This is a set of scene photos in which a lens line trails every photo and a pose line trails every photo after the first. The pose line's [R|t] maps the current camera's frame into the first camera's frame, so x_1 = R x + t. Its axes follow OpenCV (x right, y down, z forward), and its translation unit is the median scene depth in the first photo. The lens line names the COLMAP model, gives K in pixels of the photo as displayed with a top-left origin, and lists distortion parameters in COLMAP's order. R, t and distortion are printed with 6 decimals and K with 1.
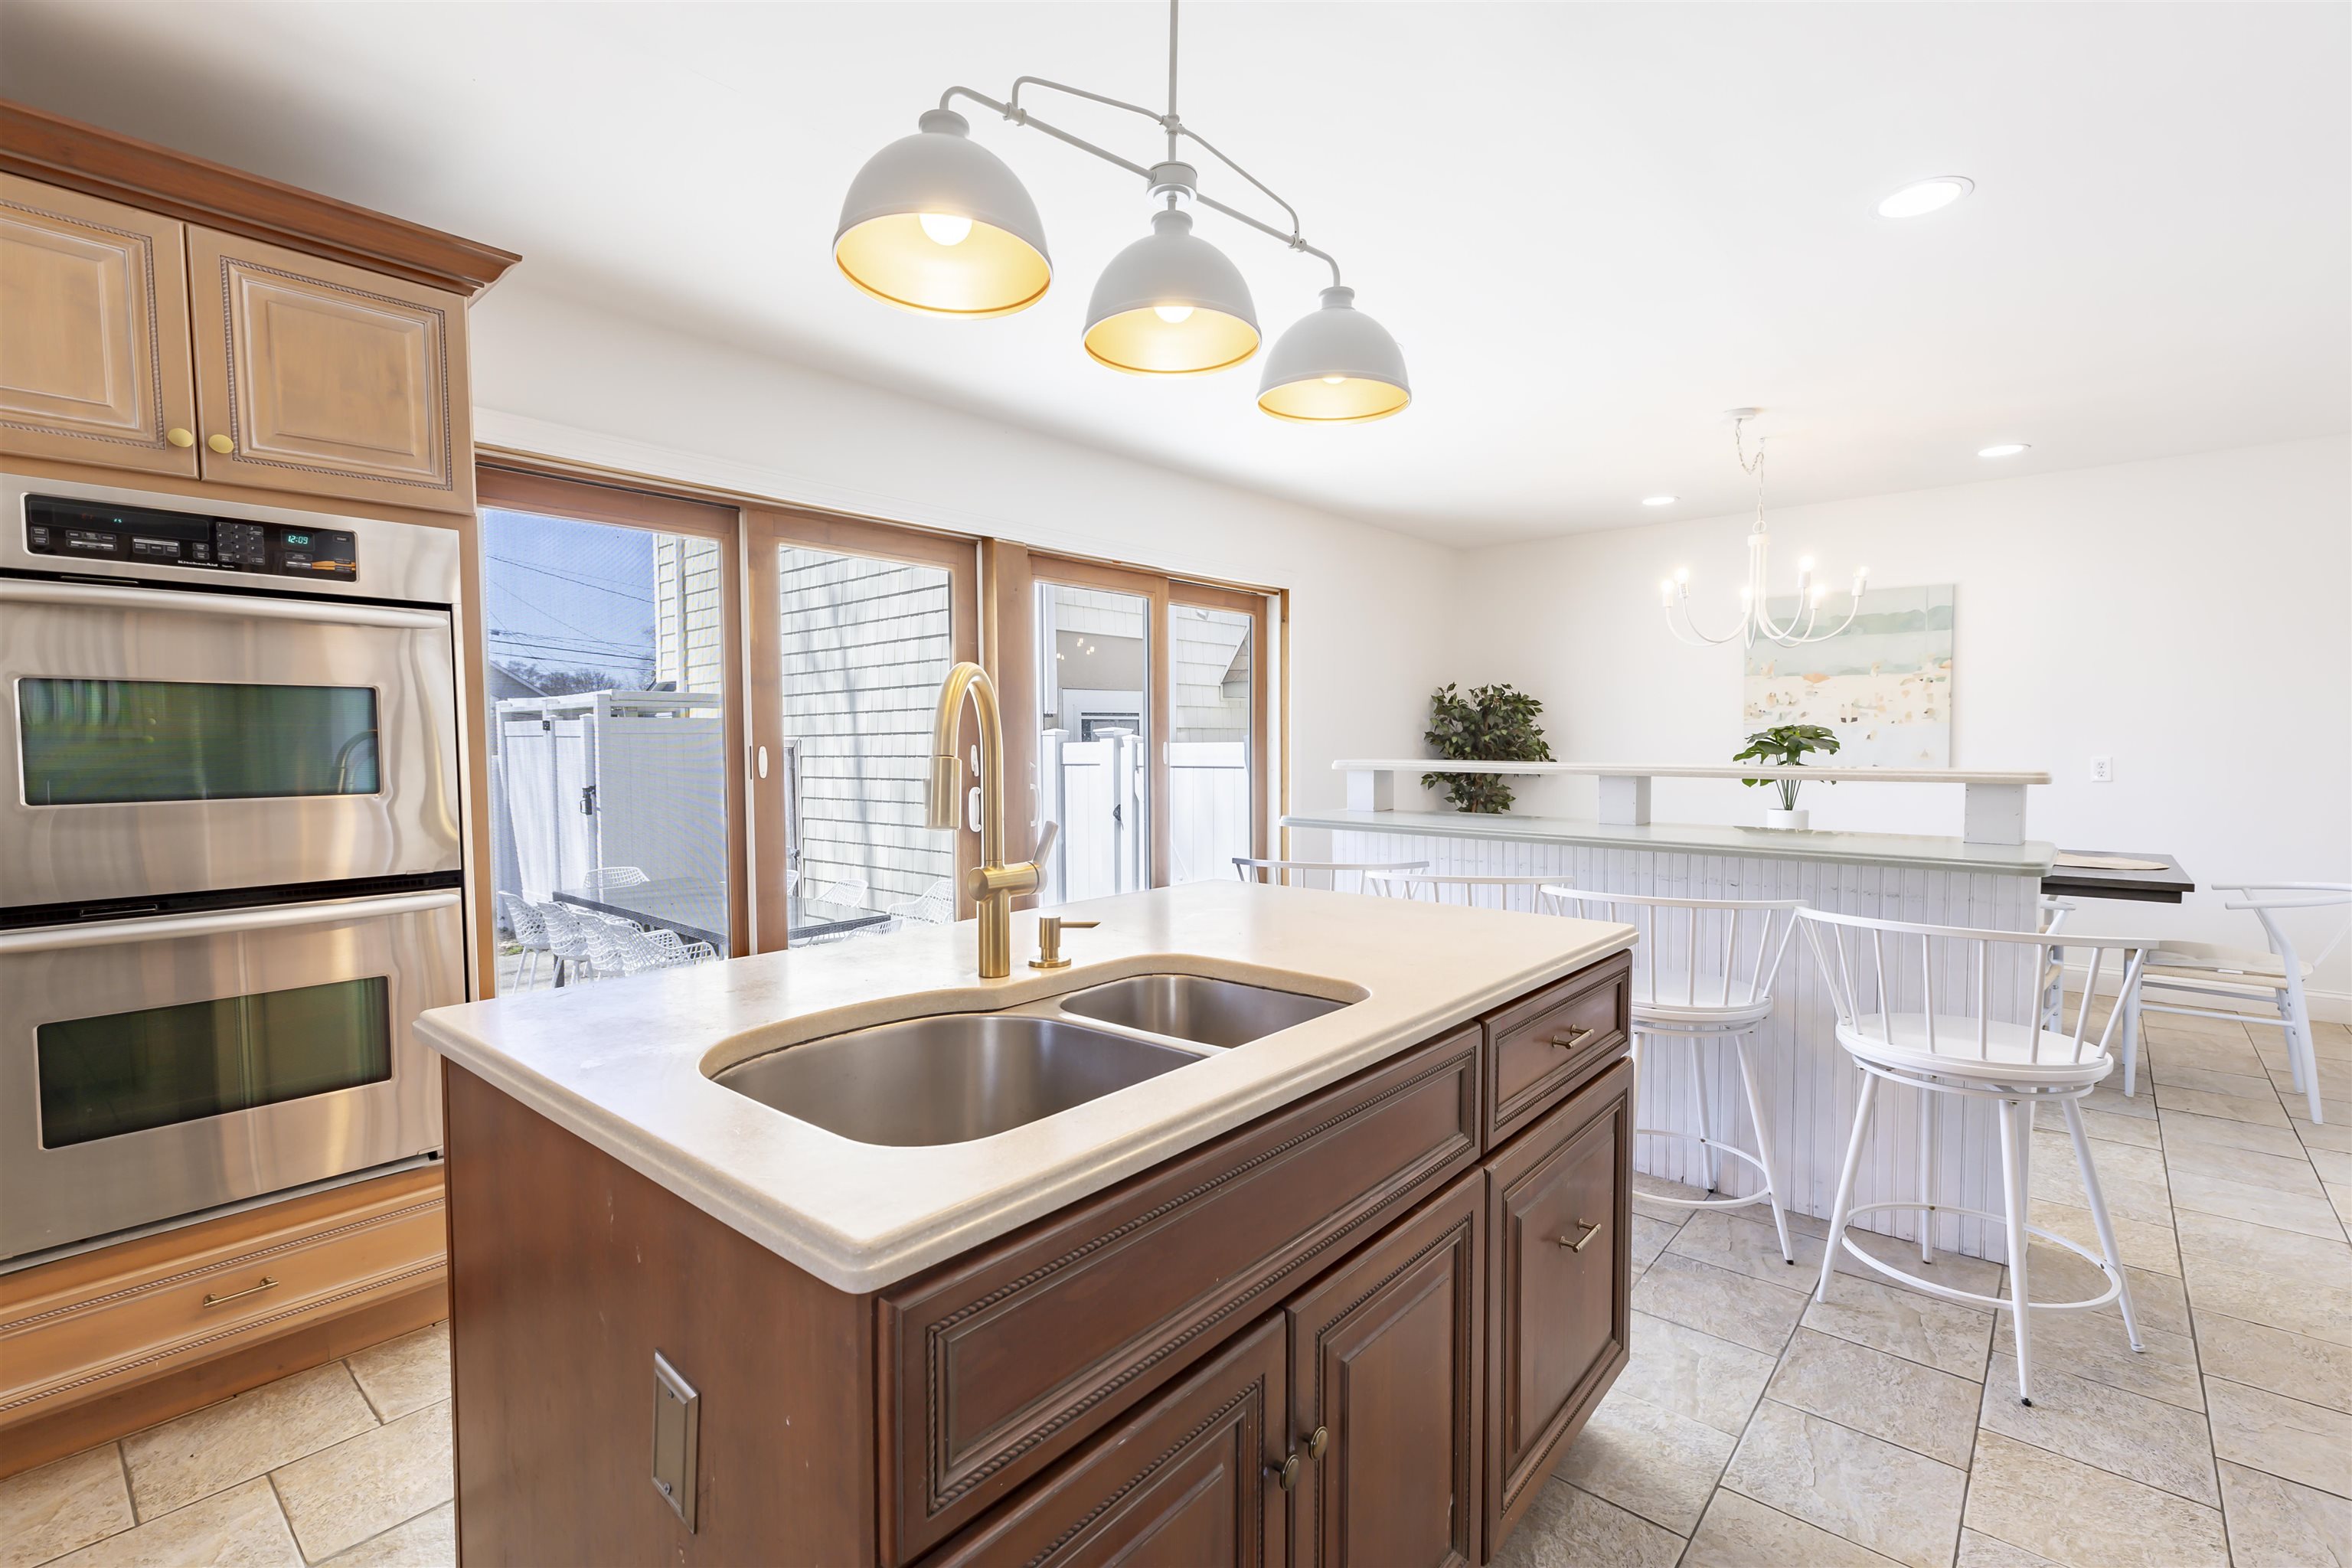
lens RADIAL K [[1050.7, 0, 1170.7], [0, 1050.7, 772.6], [0, 0, 1]] dist [0.002437, 0.000008]
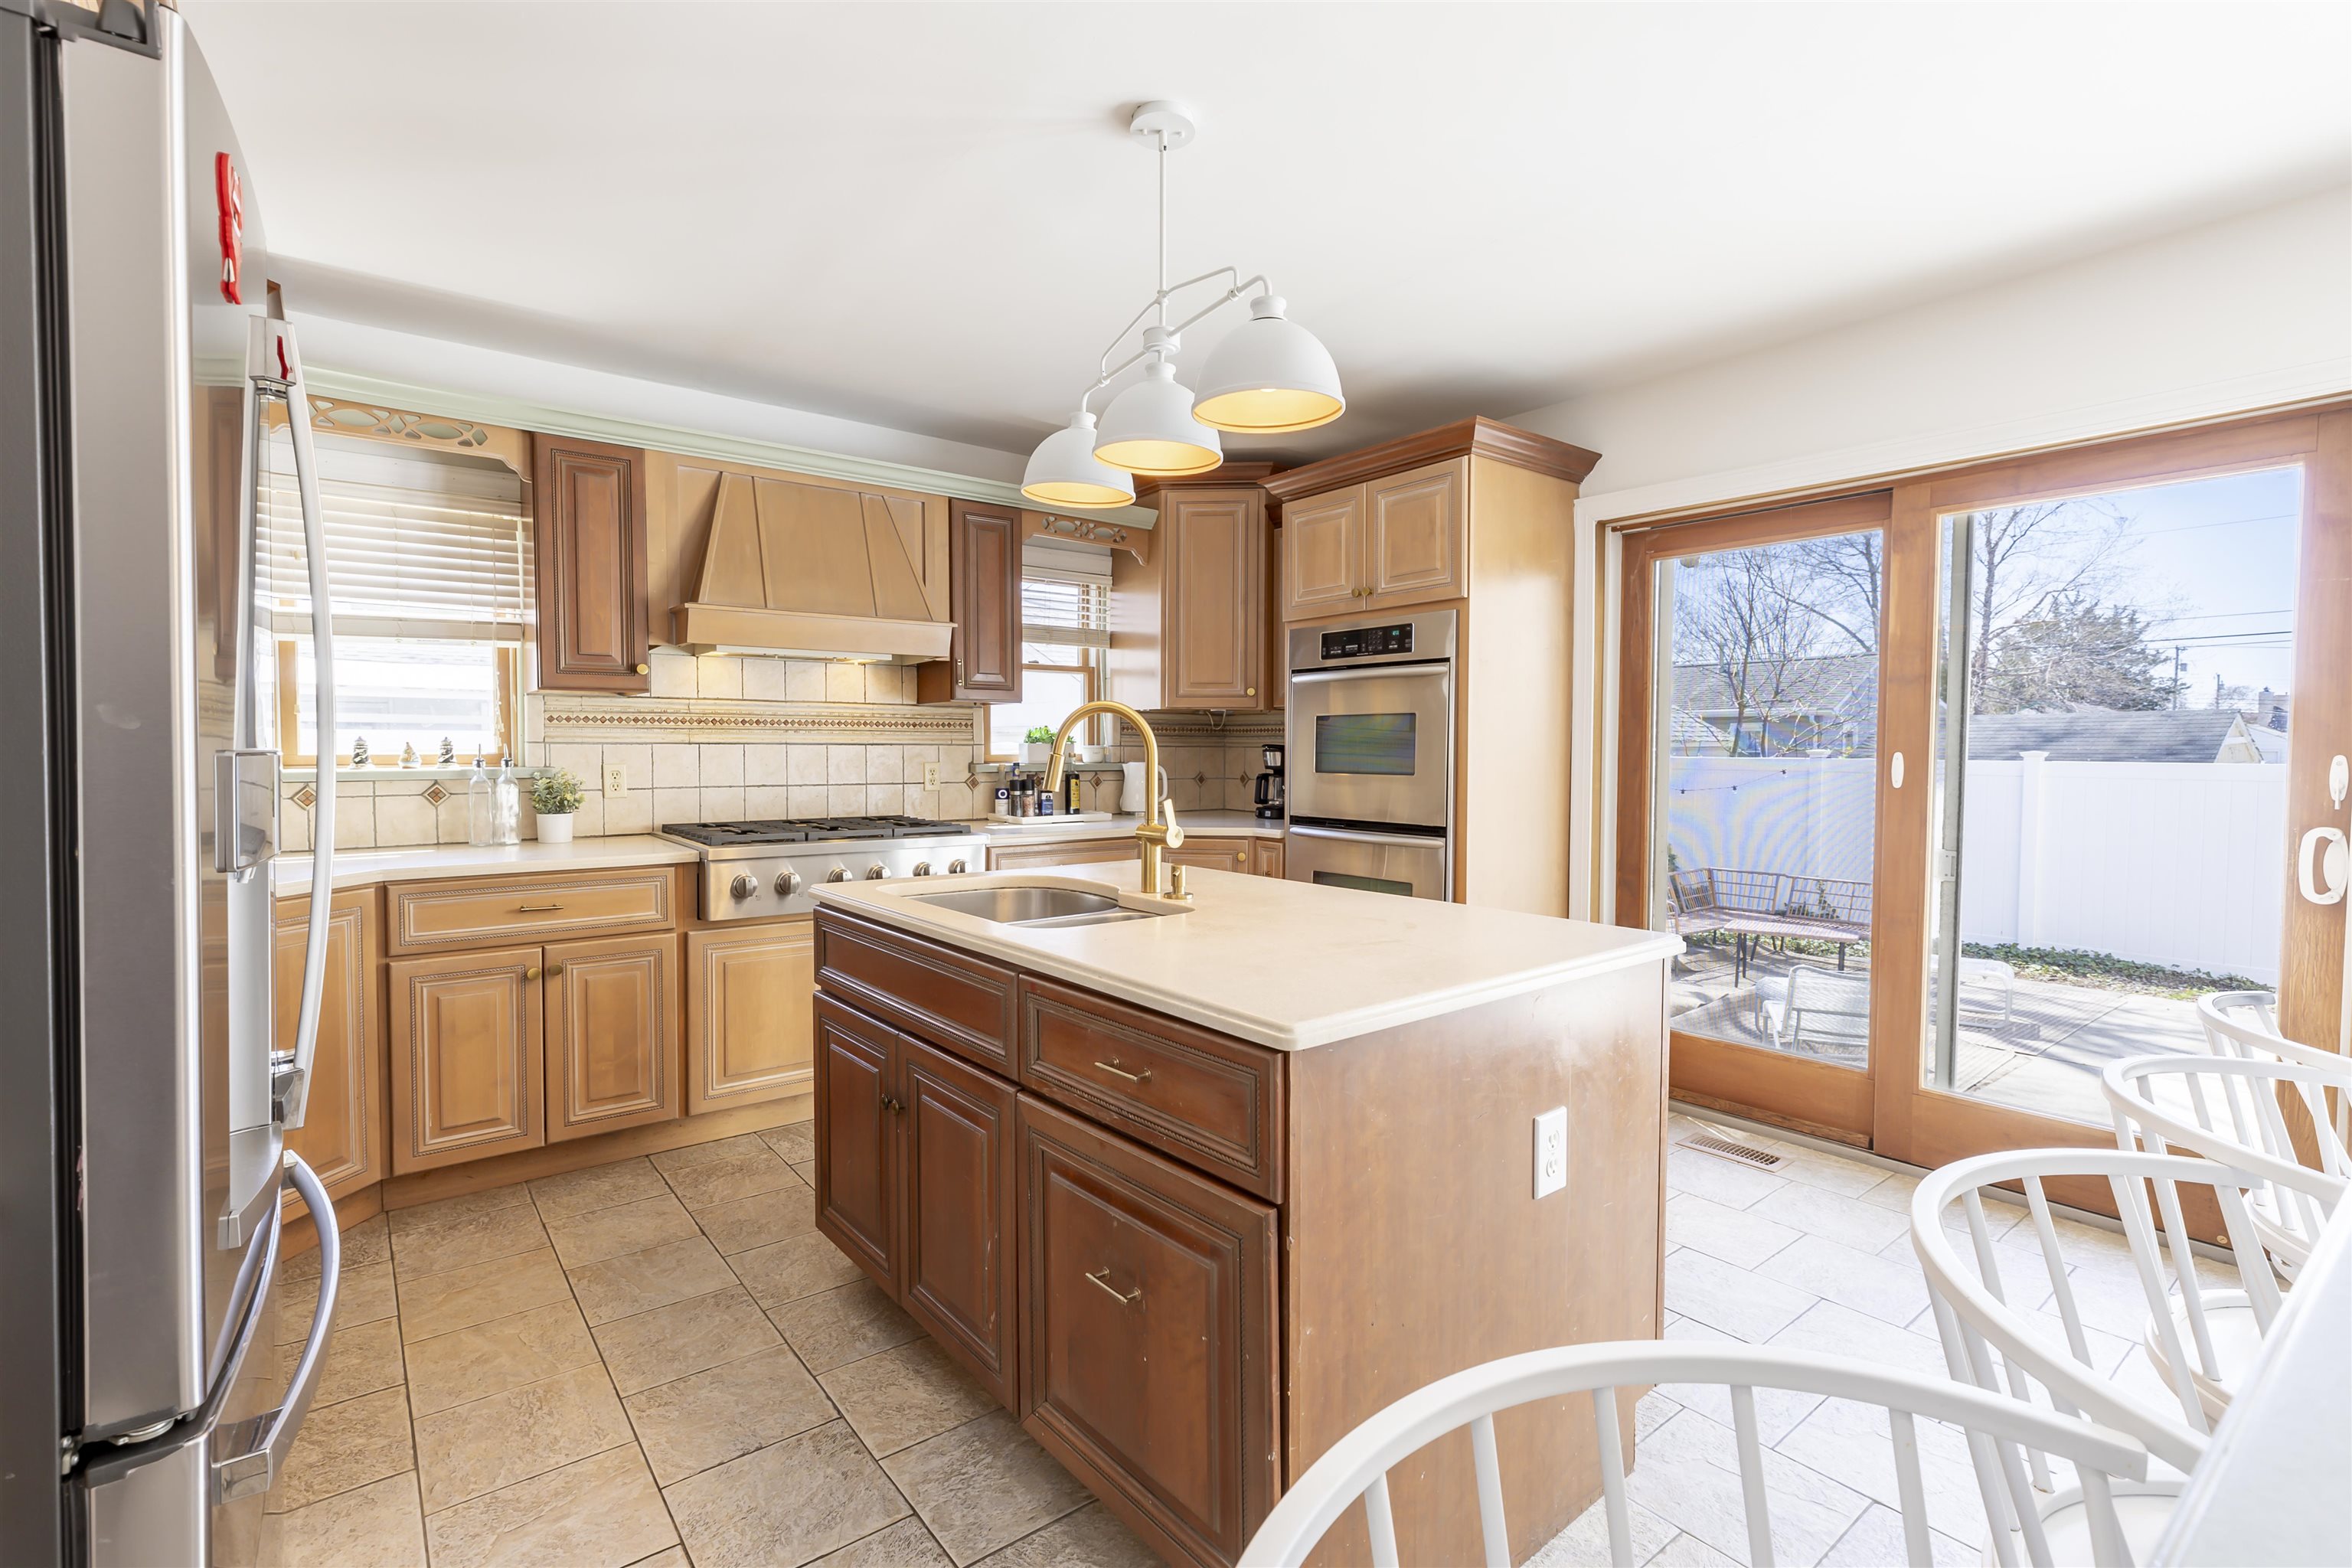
lens RADIAL K [[1050.7, 0, 1180.1], [0, 1050.7, 778.5], [0, 0, 1]] dist [0.002437, 0.000008]
pose [[-0.176866, 0.032482, -0.983699, 0.597061], [-0.031248, 0.998766, 0.038598, -0.017494], [0.983739, 0.037566, -0.175632, 0.563867]]
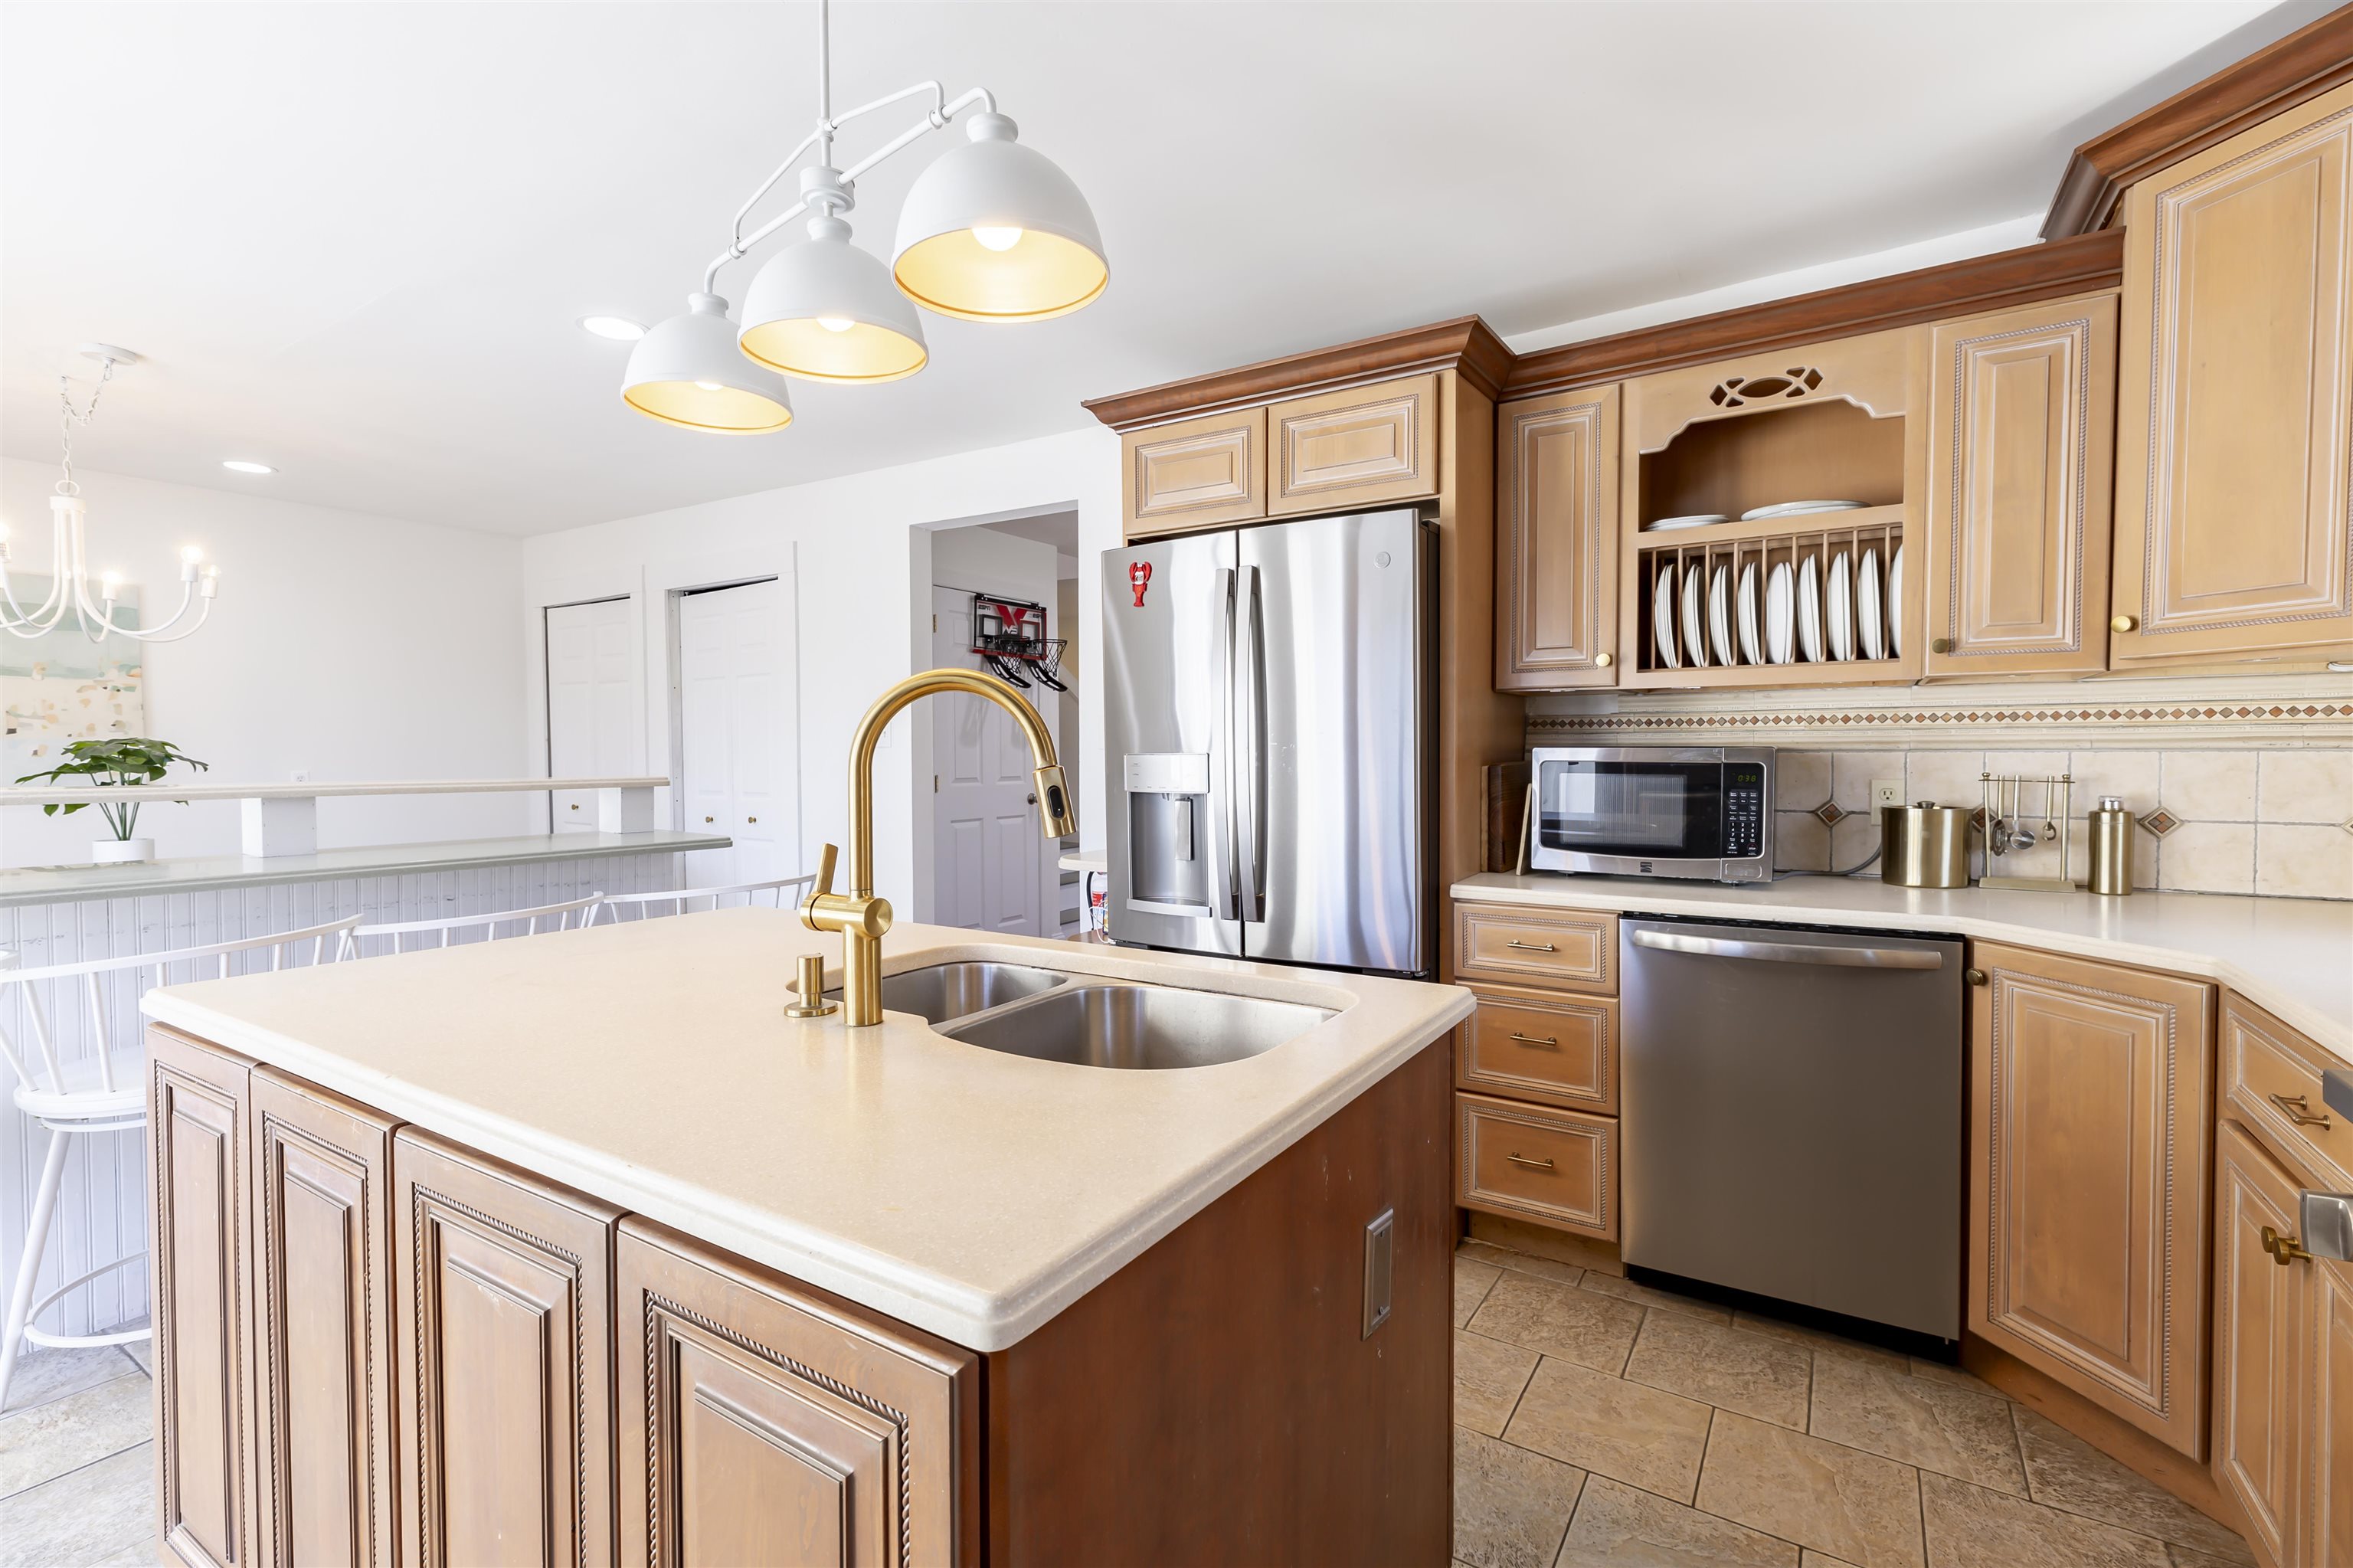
lens RADIAL K [[1051.2, 0, 1184.3], [0, 1051.2, 791.8], [0, 0, 1]] dist [0.002437, 0.000008]
pose [[-0.151543, -0.035373, 0.987817, -0.454439], [0.033660, 0.998595, 0.040923, -0.010472], [-0.987877, 0.039452, -0.150140, 0.367525]]
